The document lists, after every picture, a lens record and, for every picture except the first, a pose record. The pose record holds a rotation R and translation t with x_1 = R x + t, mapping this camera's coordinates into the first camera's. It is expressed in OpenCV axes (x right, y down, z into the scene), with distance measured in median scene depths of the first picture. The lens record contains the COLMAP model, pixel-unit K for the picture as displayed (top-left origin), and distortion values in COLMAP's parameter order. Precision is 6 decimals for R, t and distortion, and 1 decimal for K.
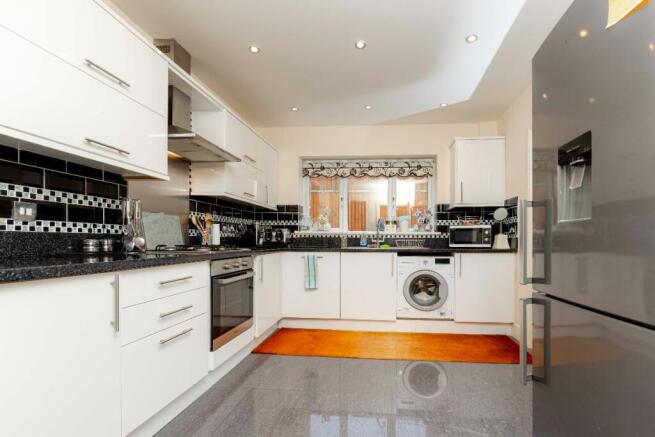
lens RADIAL K [[285.2, 0, 371.8], [0, 285.2, 243.3], [0, 0, 1]] dist [-0.008682, 0.000108]
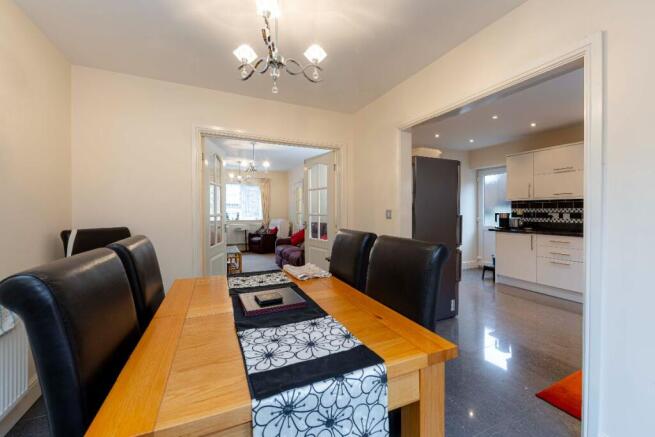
lens RADIAL K [[266.9, 0, 333.0], [0, 266.9, 216.7], [0, 0, 1]] dist [-0.010585, 0.000800]
pose [[-0.885442, 0.004006, -0.464733, 1.104304], [-0.006498, 0.999758, 0.020997, -0.066516], [0.464705, 0.021612, -0.885202, 1.060402]]
